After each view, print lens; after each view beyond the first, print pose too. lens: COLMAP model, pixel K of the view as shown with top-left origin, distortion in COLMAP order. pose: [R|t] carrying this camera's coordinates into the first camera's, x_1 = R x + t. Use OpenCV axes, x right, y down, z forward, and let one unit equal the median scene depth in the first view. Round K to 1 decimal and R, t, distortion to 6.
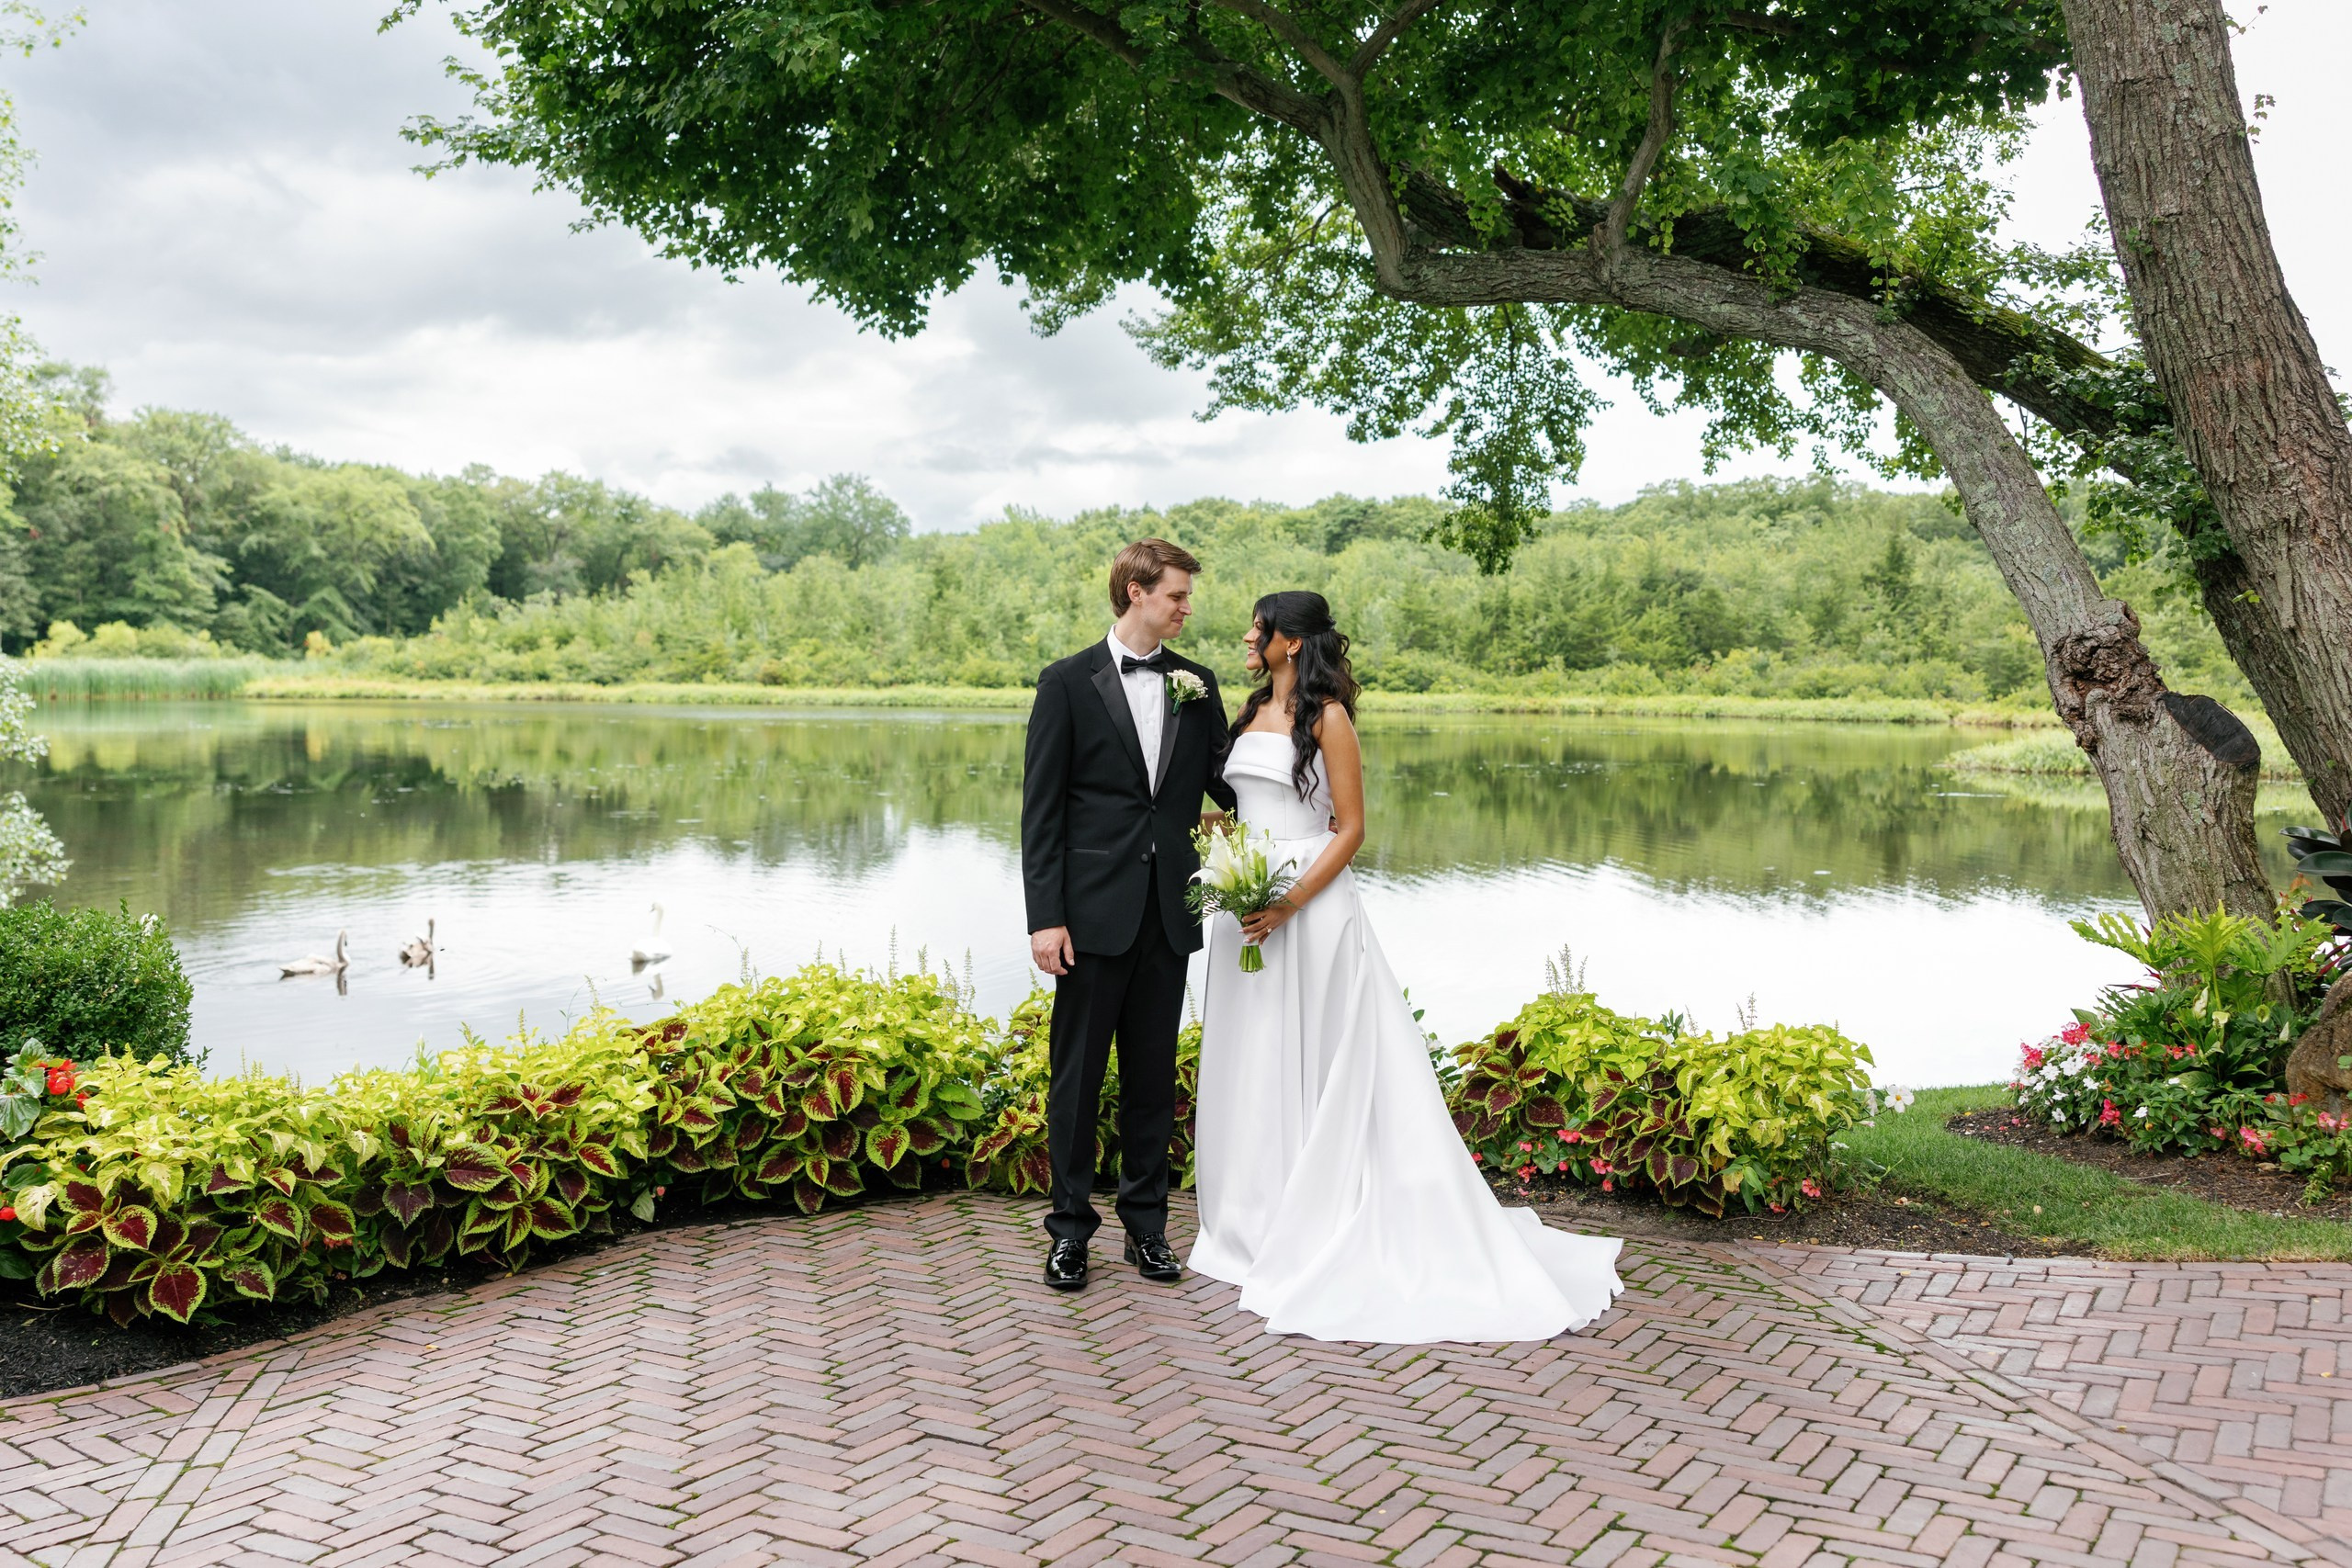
lens RADIAL K [[2412.0, 0, 1272.1], [0, 2412.0, 692.2], [0, 0, 1]] dist [0.010291, -0.023796]
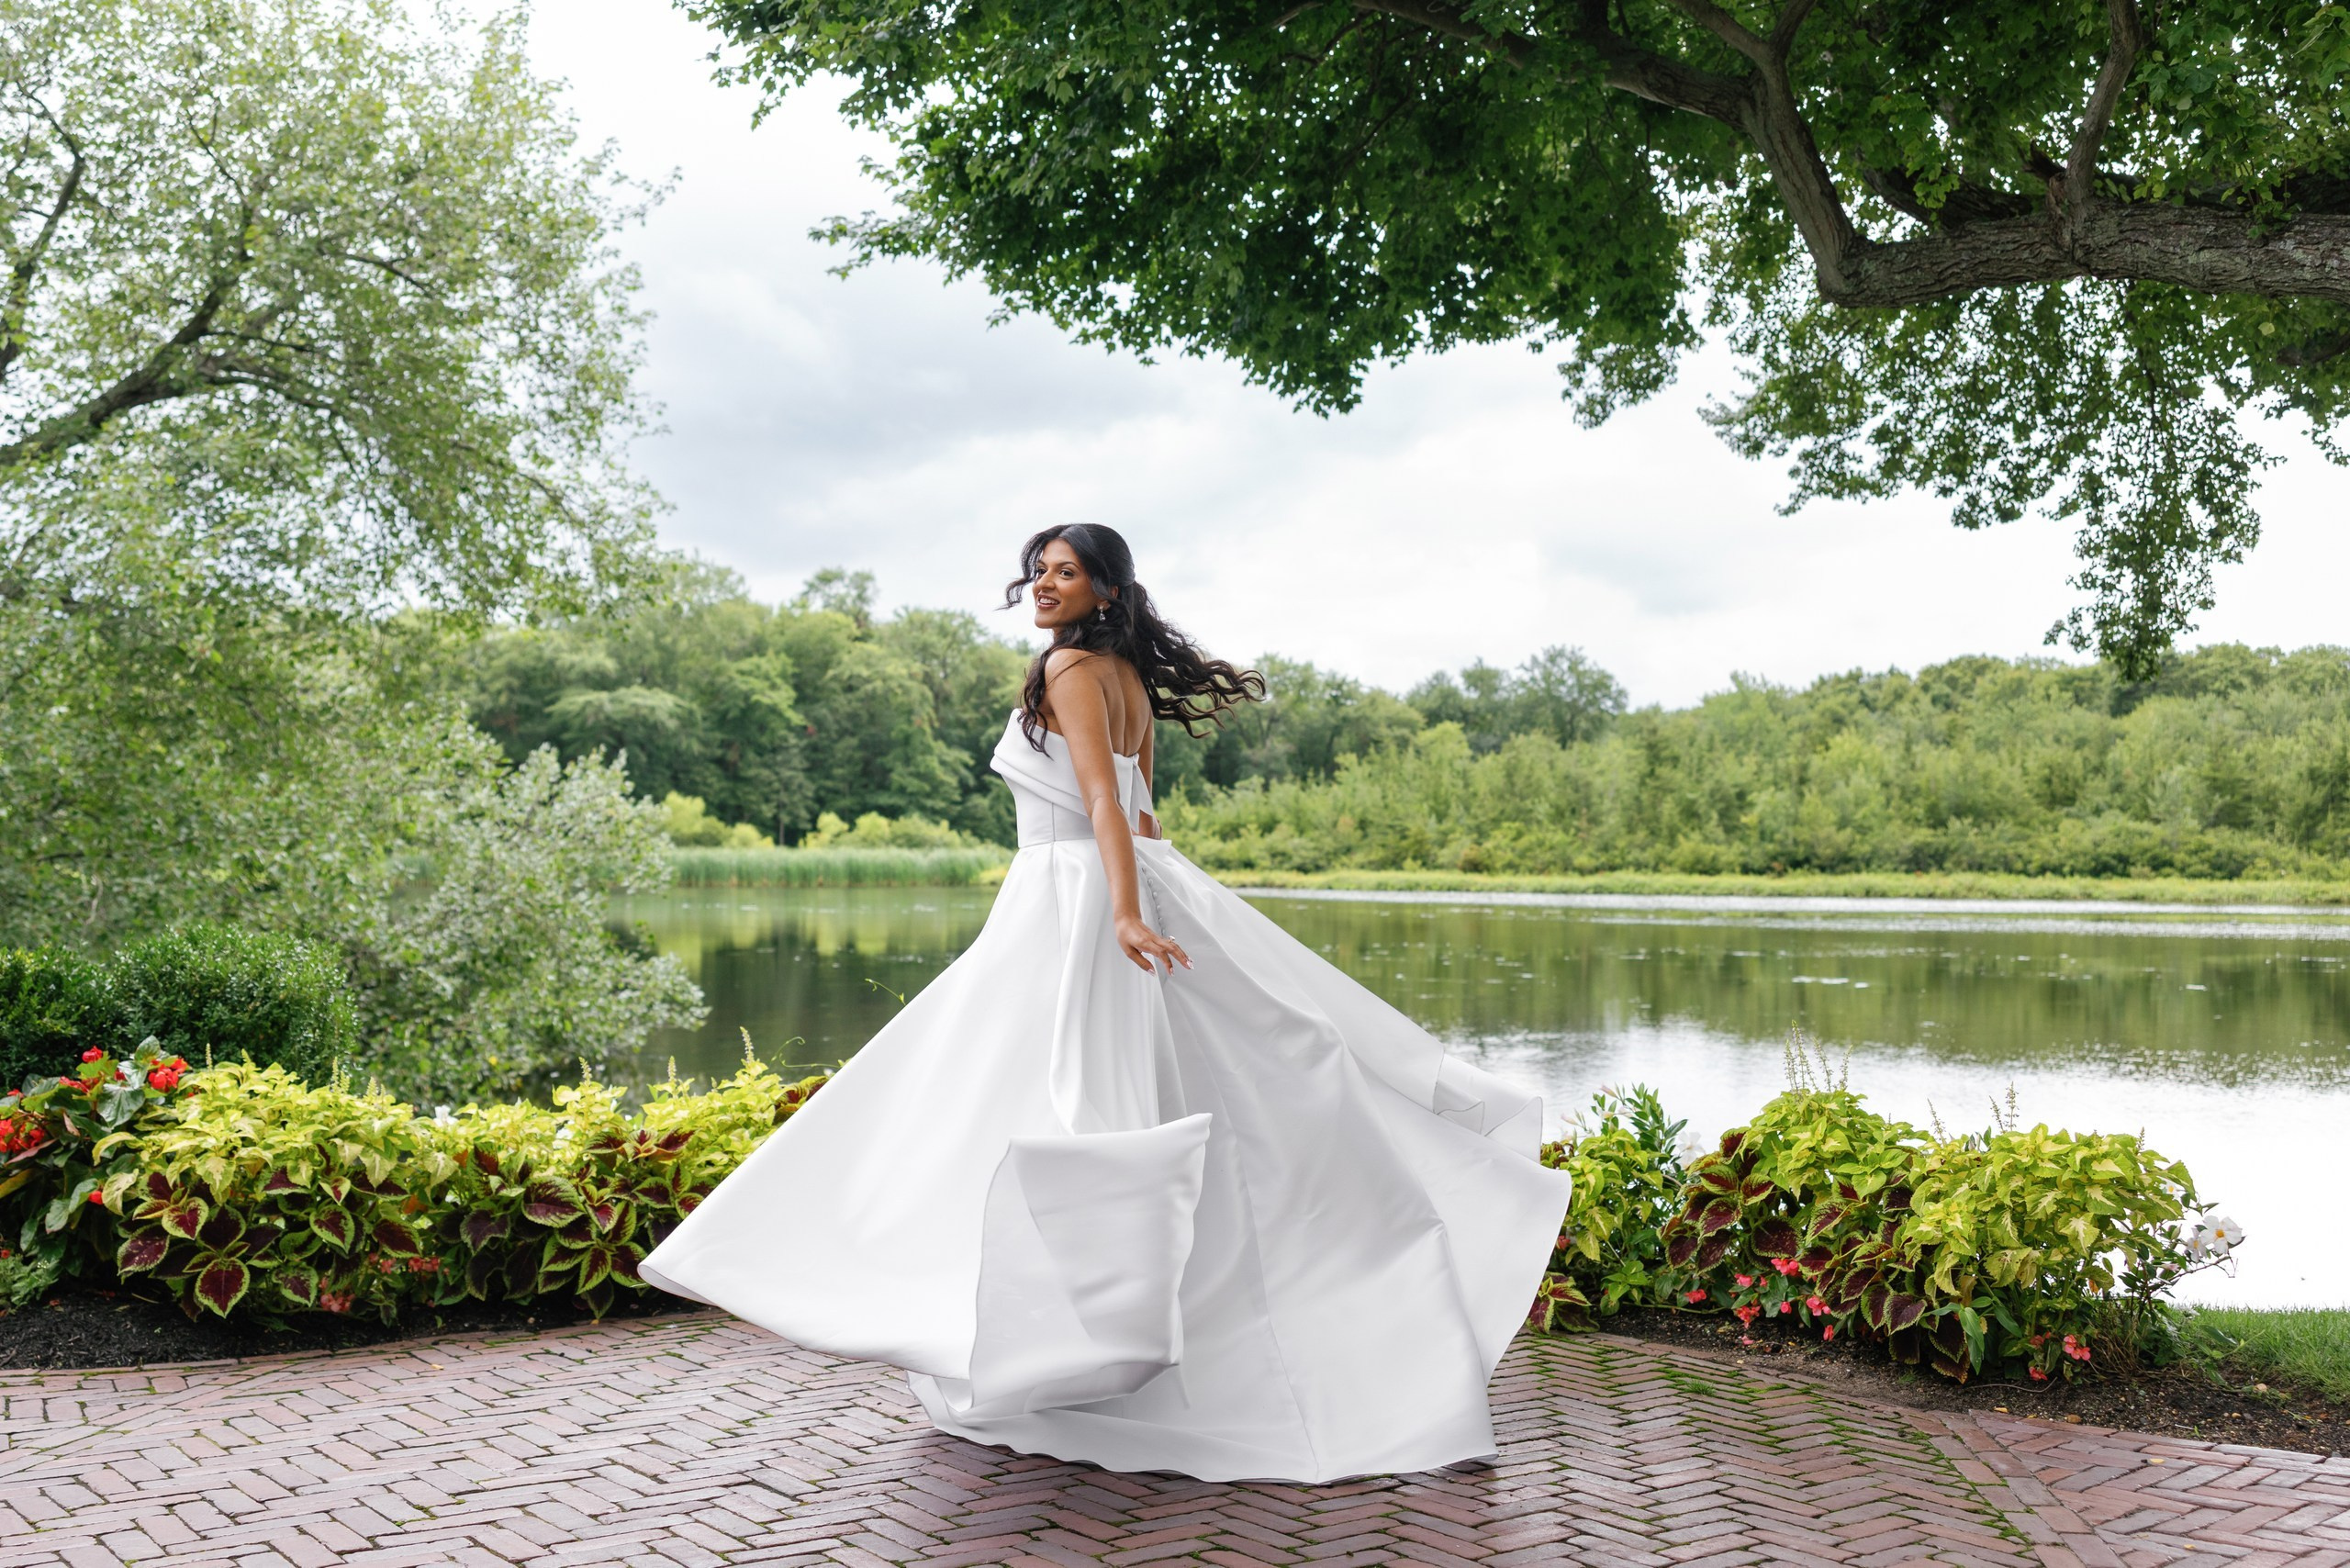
lens RADIAL K [[2567.9, 0, 1175.0], [0, 2567.9, 784.0], [0, 0, 1]] dist [0.012088, -0.020737]
pose [[0.900499, -0.017741, -0.434495, 0.171475], [-0.014782, 0.997341, -0.071359, 0.050920], [0.434606, 0.070681, 0.897843, 0.090973]]
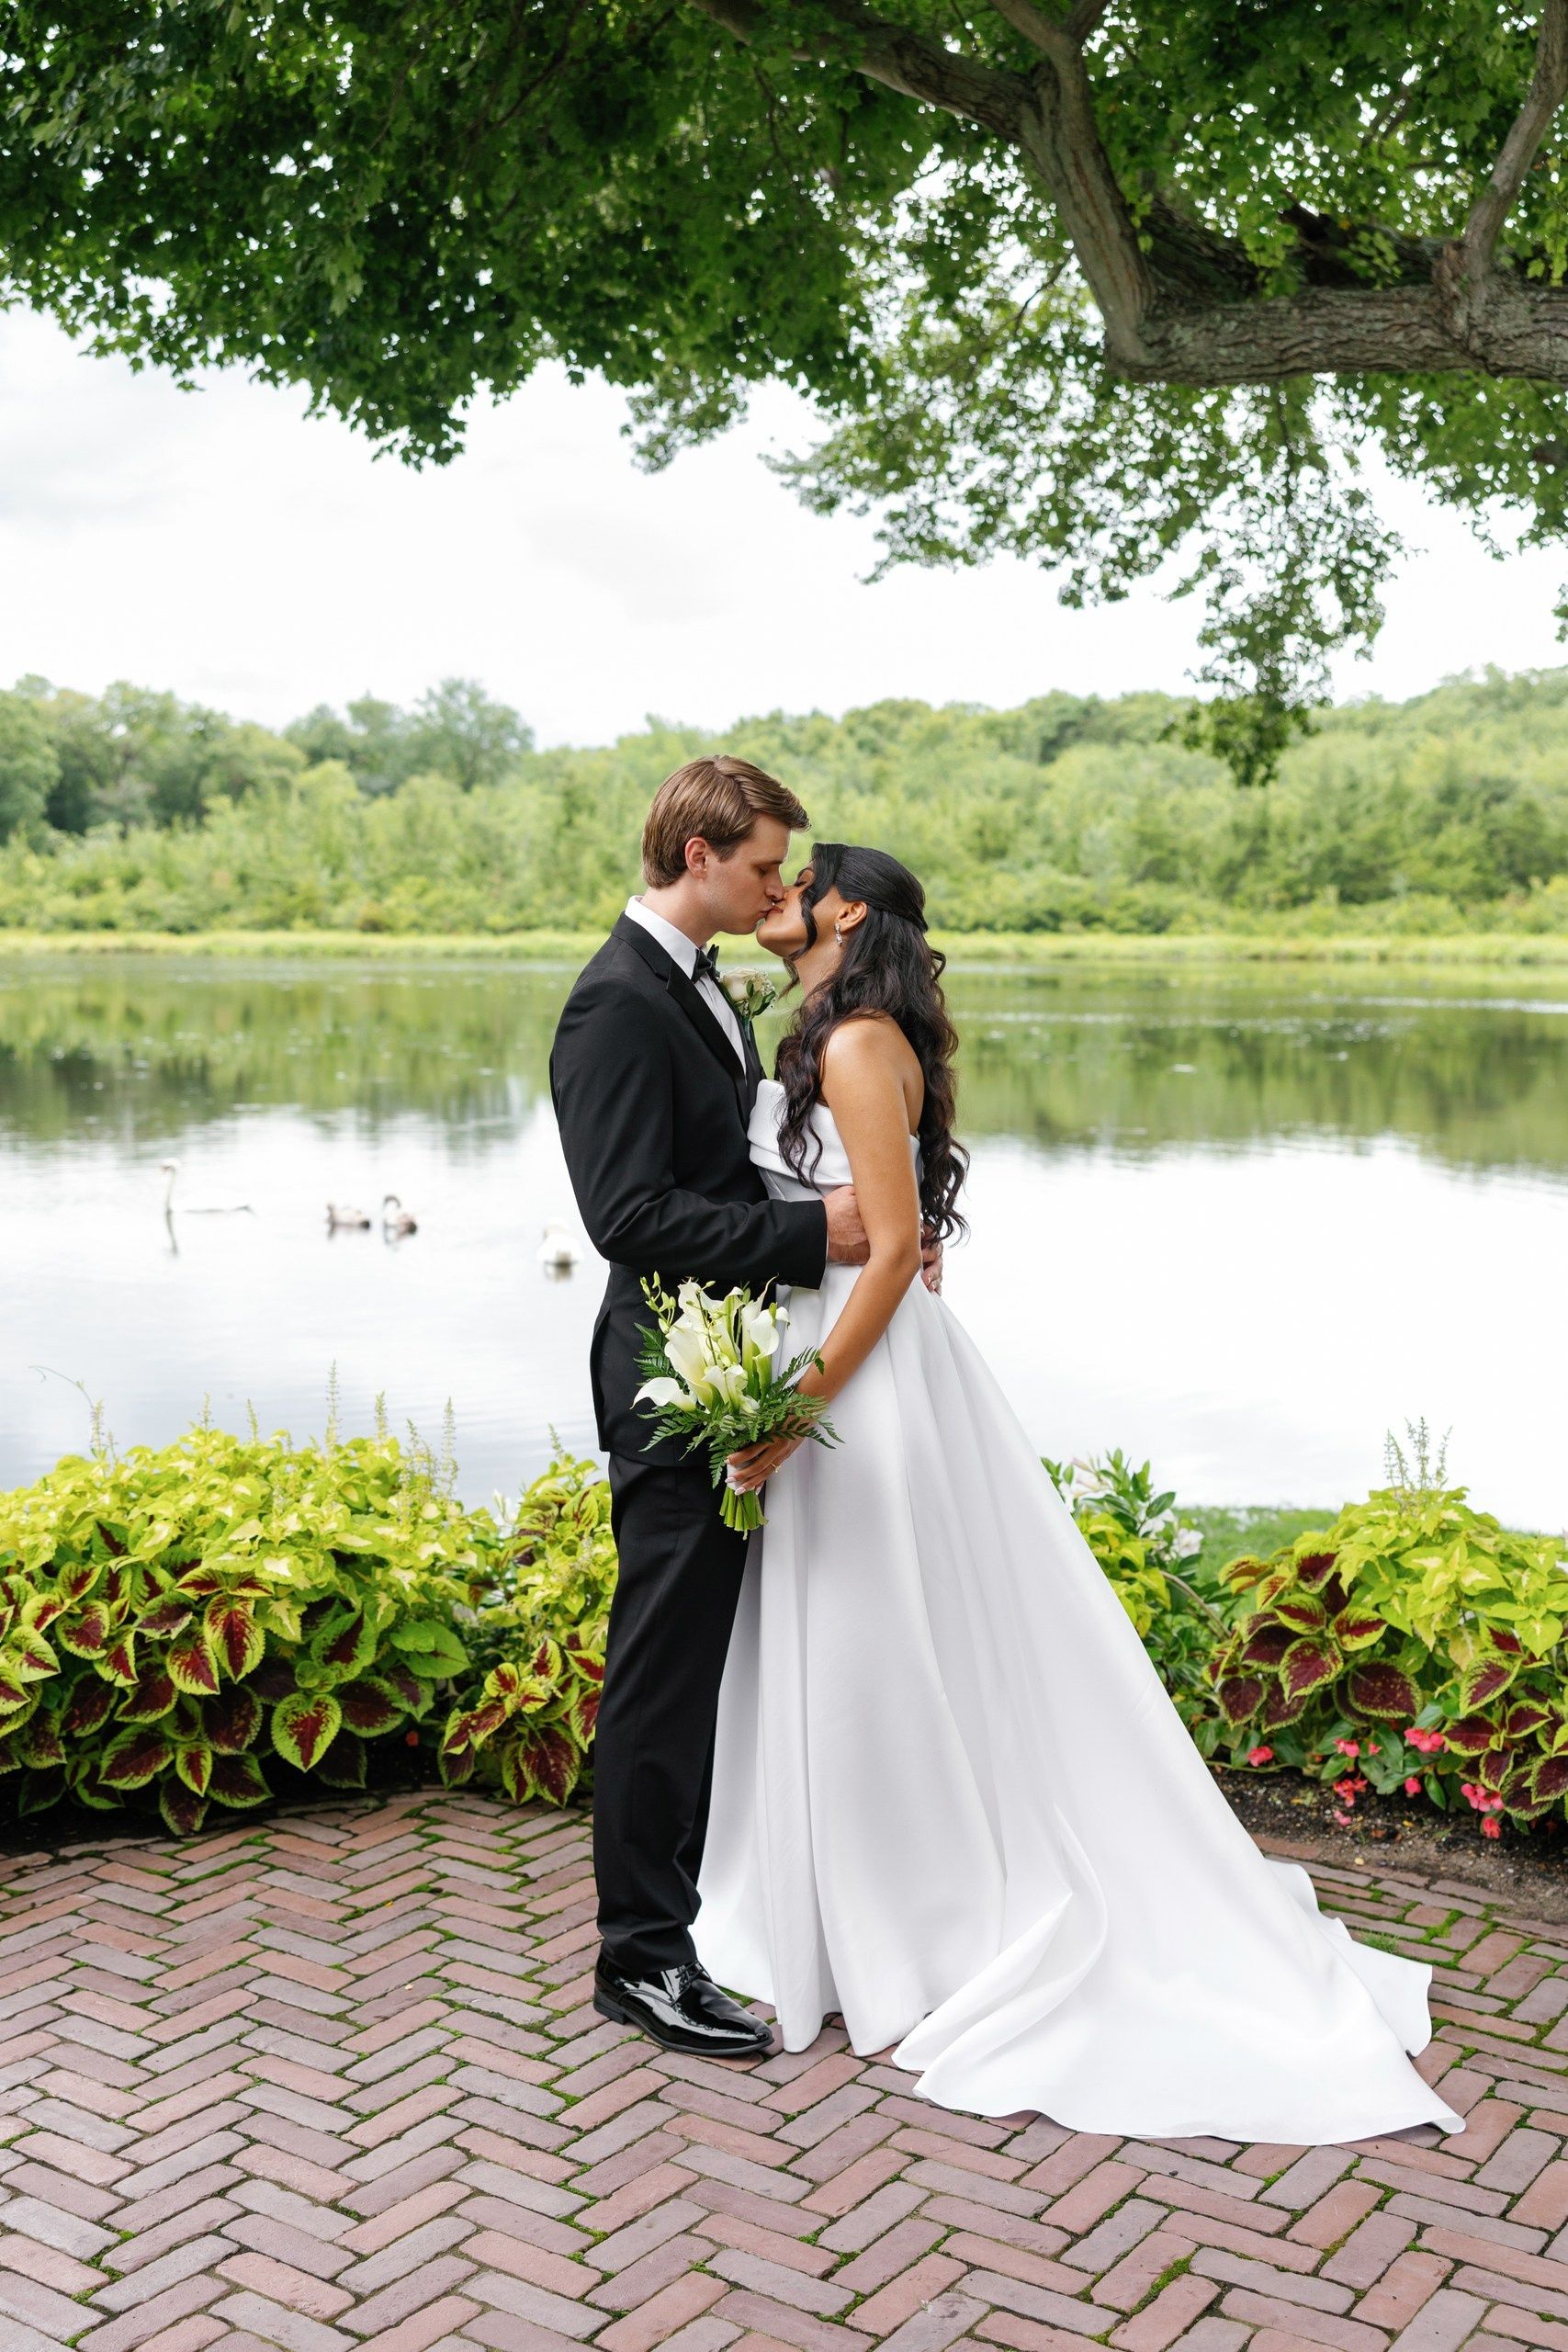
lens RADIAL K [[2510.1, 0, 705.6], [0, 2510.1, 1140.7], [0, 0, 1]] dist [0.013618, -0.022606]
pose [[0.993634, 0.000643, -0.112654, 0.008929], [0.009468, 0.995969, 0.089197, -0.011117], [0.112258, -0.089696, 0.989623, 0.206241]]
